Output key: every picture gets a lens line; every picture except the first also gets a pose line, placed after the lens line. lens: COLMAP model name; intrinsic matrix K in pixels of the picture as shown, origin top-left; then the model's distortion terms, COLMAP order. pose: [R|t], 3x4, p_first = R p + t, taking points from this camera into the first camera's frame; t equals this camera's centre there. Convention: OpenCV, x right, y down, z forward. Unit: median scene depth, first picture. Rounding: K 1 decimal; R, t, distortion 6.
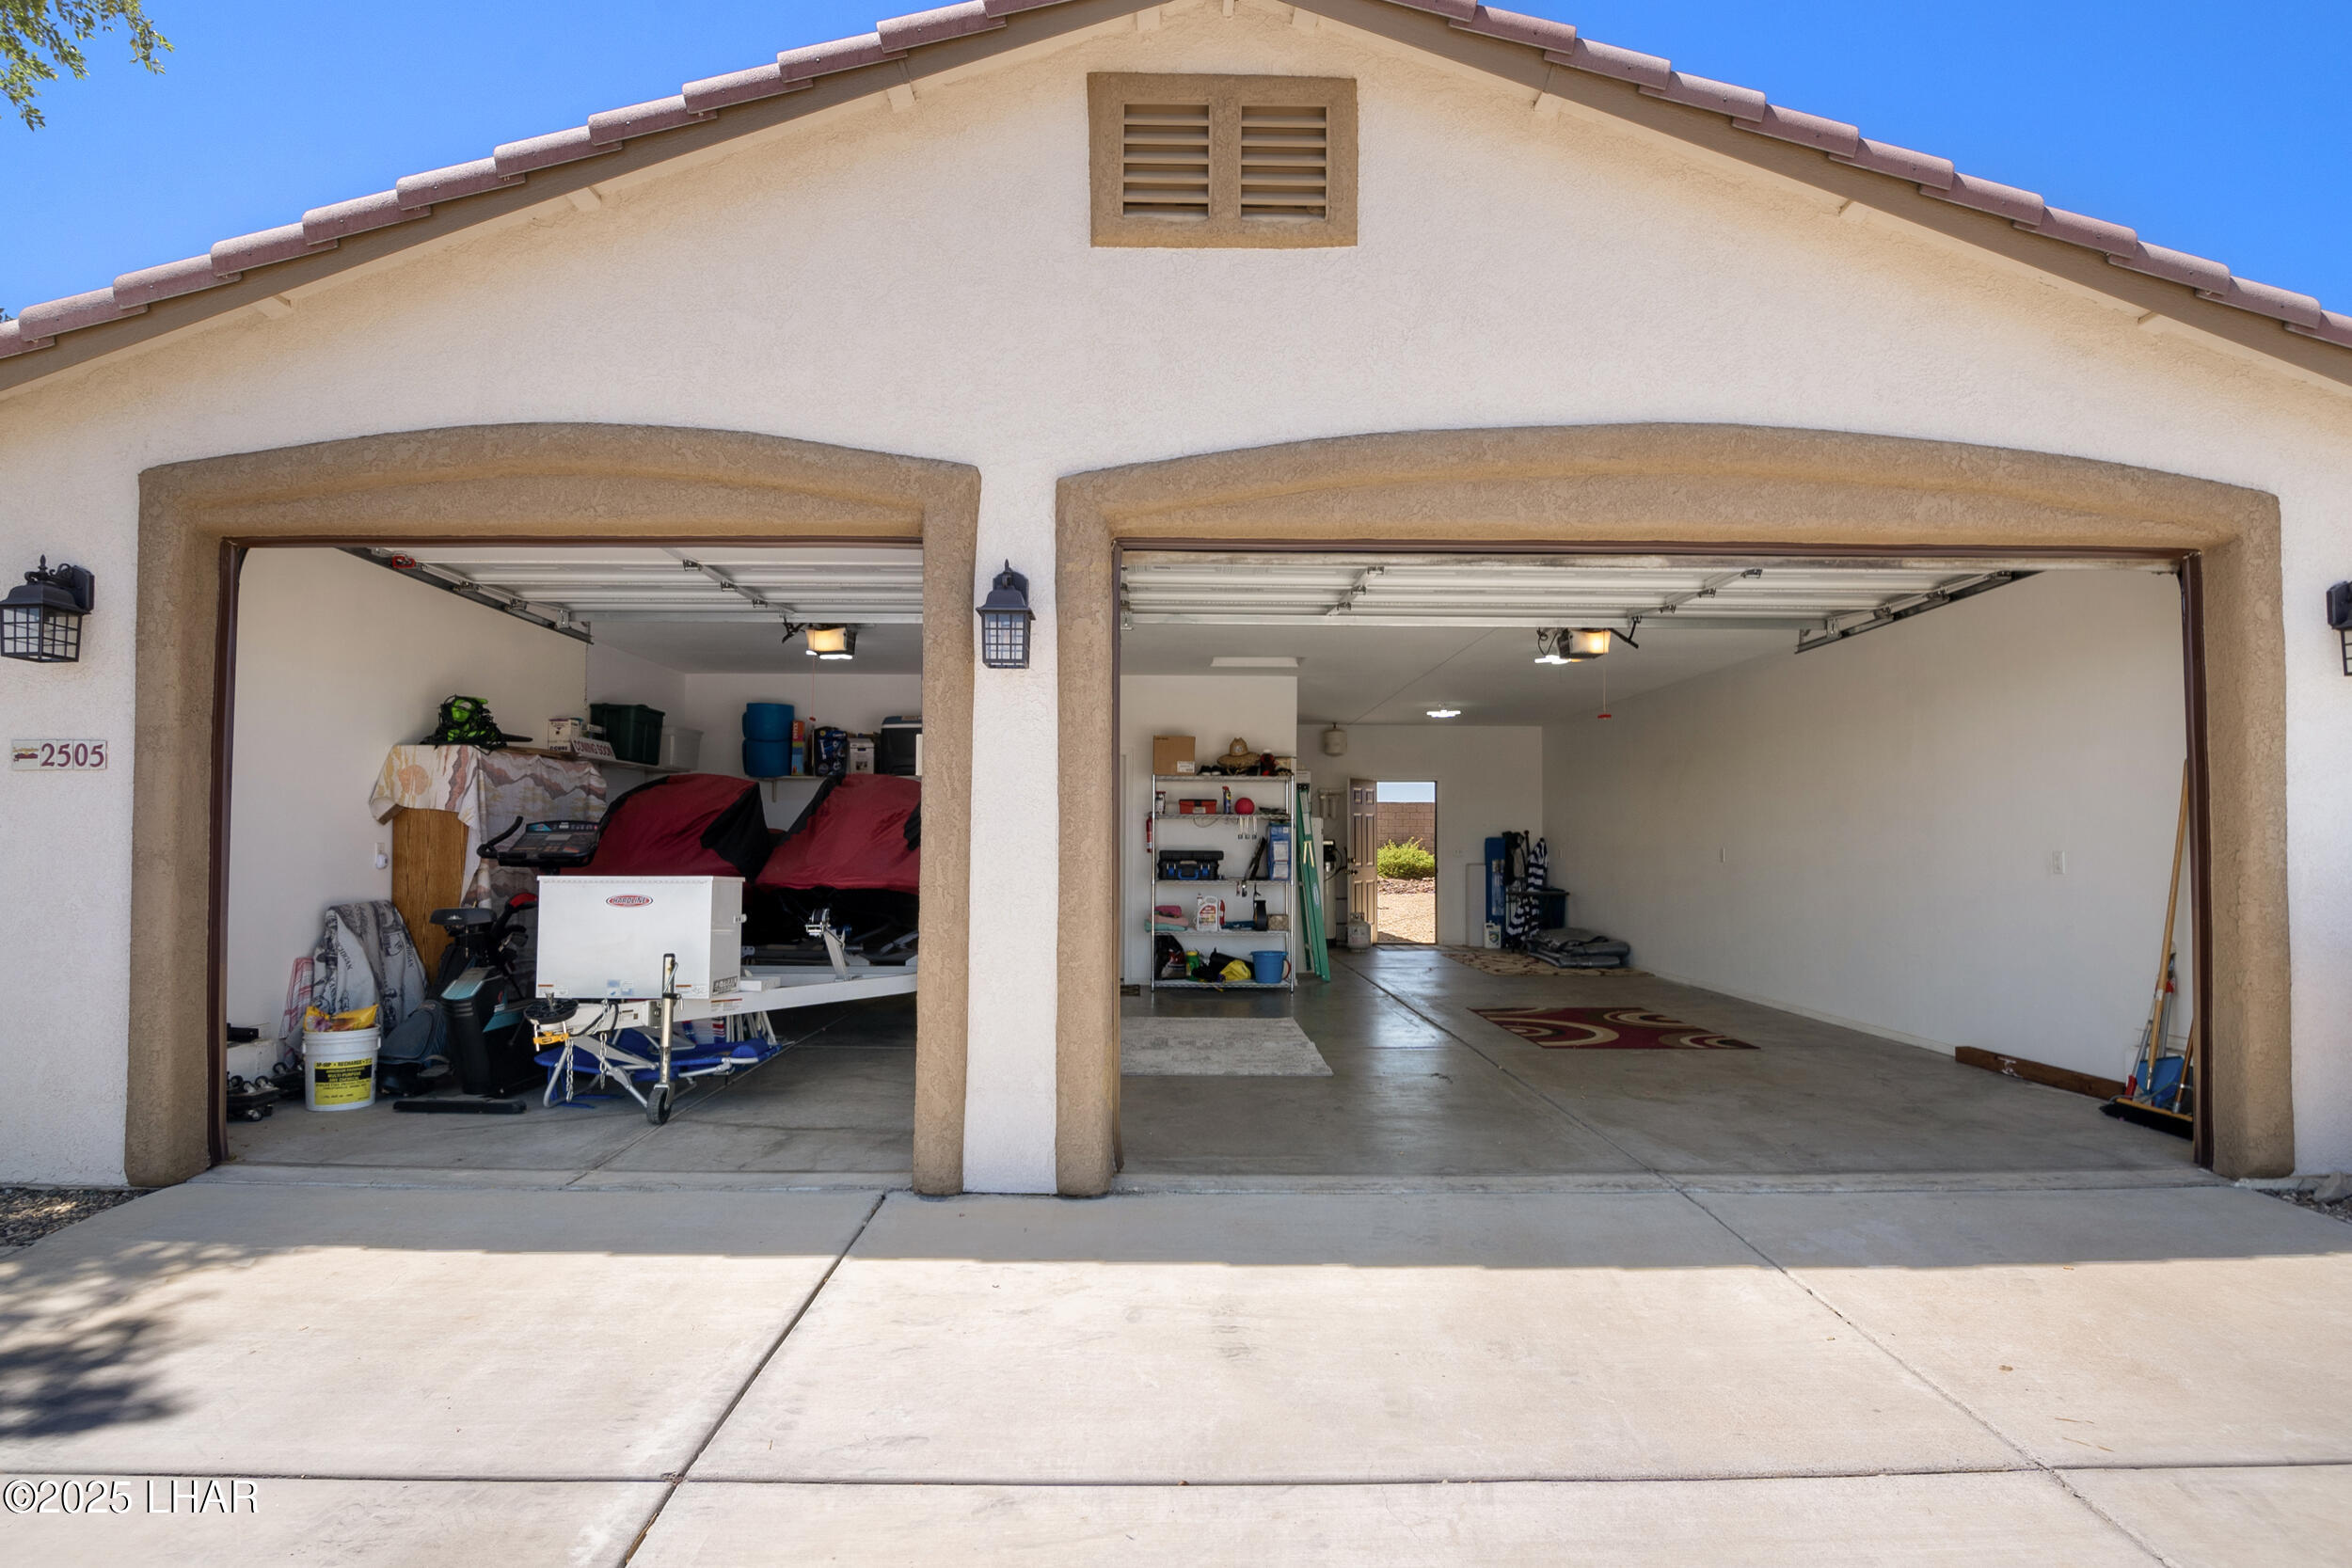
lens RADIAL K [[1155.9, 0, 1185.3], [0, 1155.9, 819.4], [0, 0, 1]] dist [-0.024761, -0.000778]
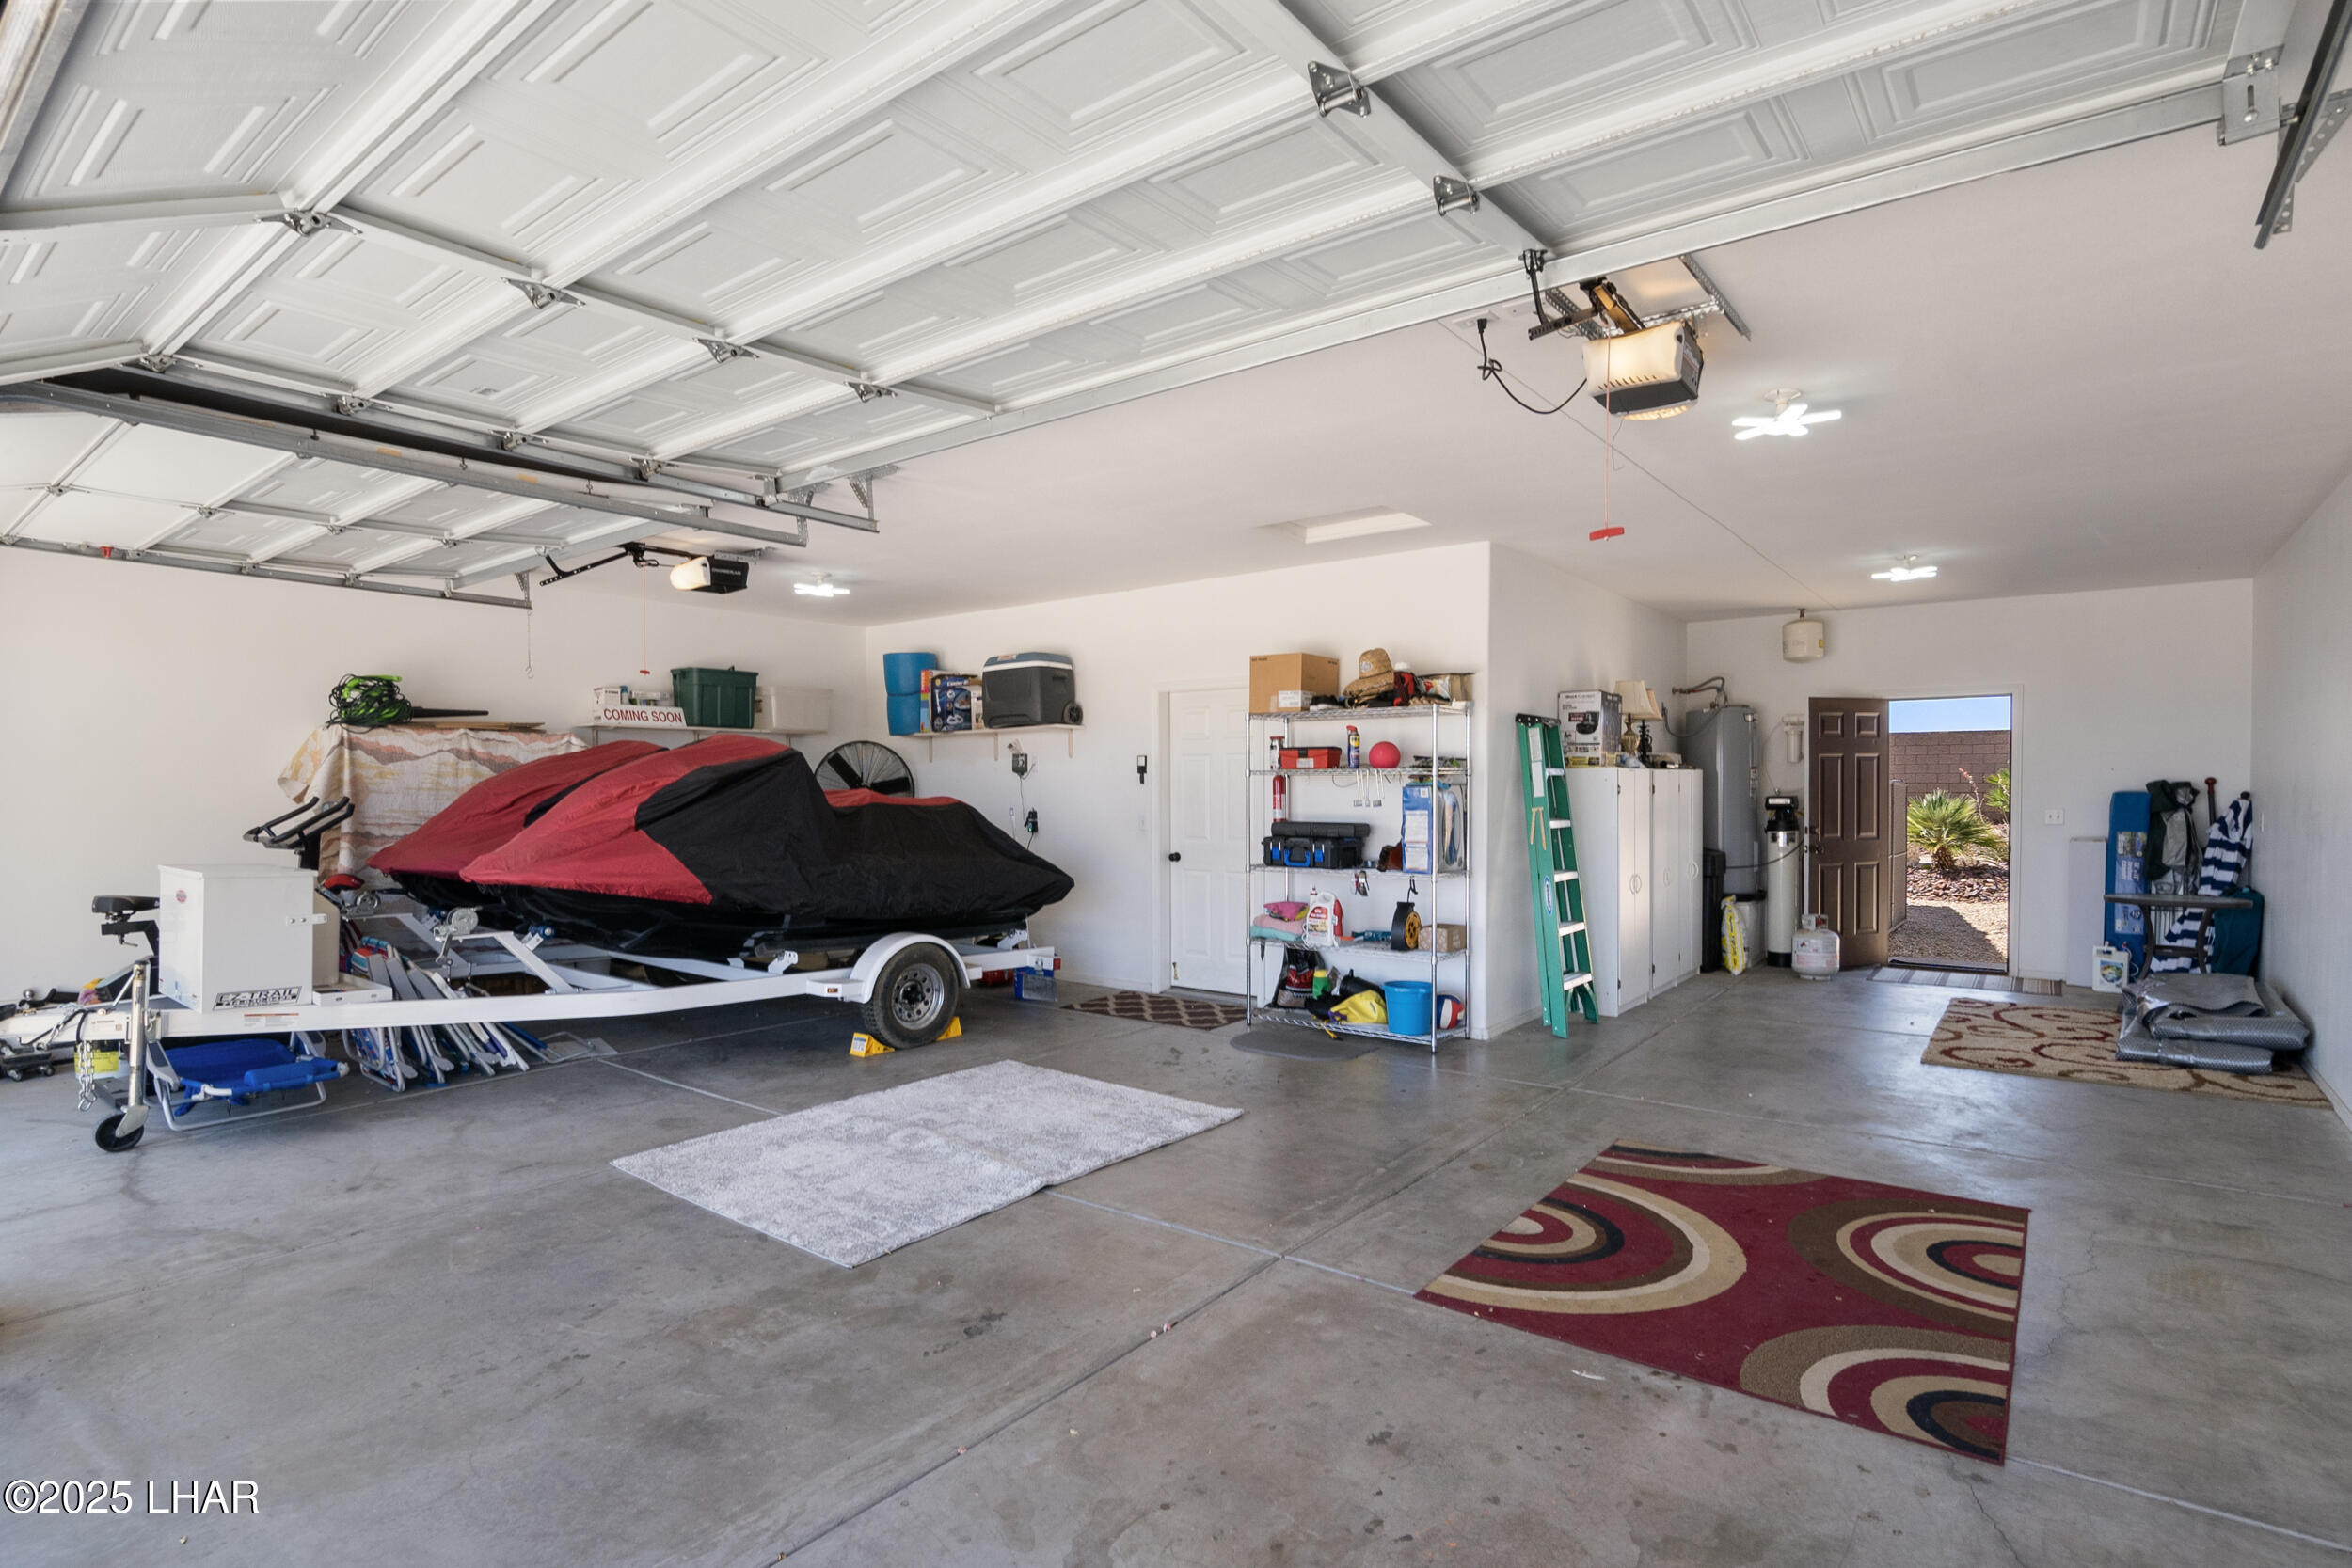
lens RADIAL K [[1155.9, 0, 1185.3], [0, 1155.9, 819.4], [0, 0, 1]] dist [-0.024761, -0.000778]
pose [[0.779833, 0.012147, -0.625870, 0.367280], [0.020949, 0.998745, 0.045487, -0.007327], [0.625637, -0.048584, 0.778600, 0.425879]]
